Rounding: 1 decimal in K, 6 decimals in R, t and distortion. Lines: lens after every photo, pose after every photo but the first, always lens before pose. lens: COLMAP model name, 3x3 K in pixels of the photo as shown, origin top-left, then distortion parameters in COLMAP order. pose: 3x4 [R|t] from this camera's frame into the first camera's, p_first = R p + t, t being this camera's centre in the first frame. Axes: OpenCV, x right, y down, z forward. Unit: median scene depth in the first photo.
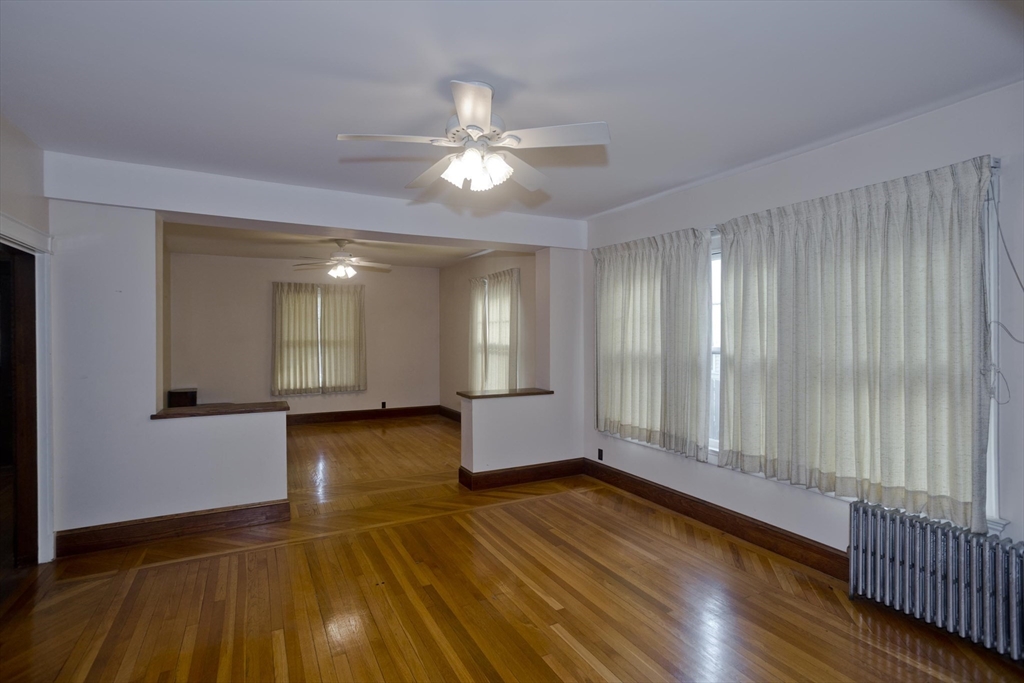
lens RADIAL K [[475.7, 0, 510.2], [0, 475.7, 336.8], [0, 0, 1]] dist [-0.000132, 0.000169]
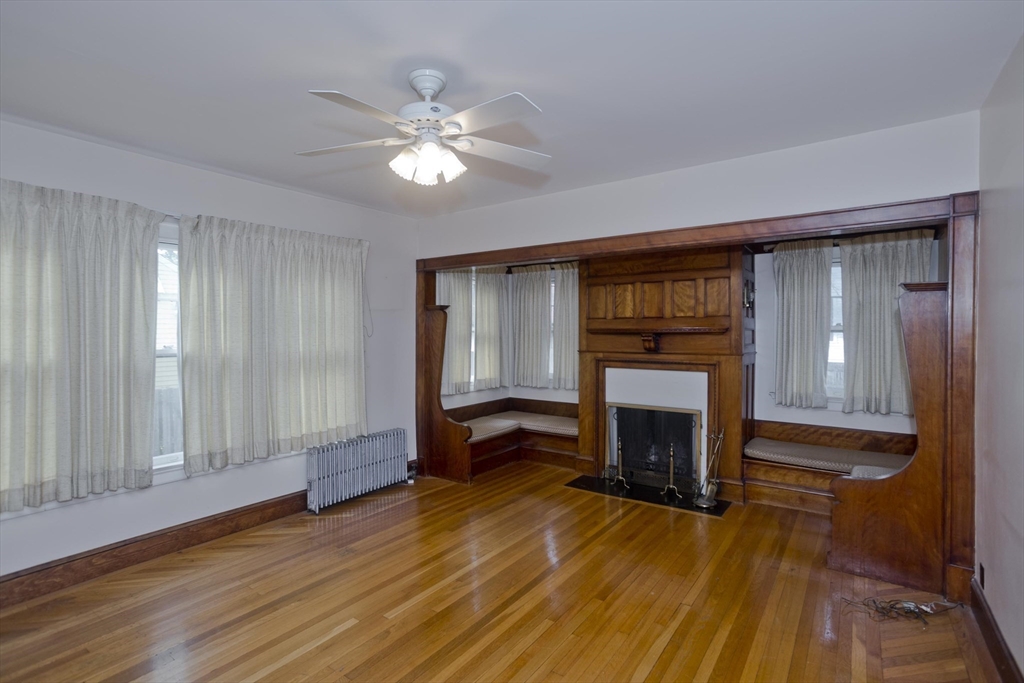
lens RADIAL K [[475.7, 0, 510.2], [0, 475.7, 336.8], [0, 0, 1]] dist [-0.000132, 0.000169]
pose [[-0.417656, -0.006074, 0.908585, -0.733321], [0.005271, 0.999945, 0.009107, -0.005970], [-0.908590, 0.008593, -0.417601, 0.912261]]
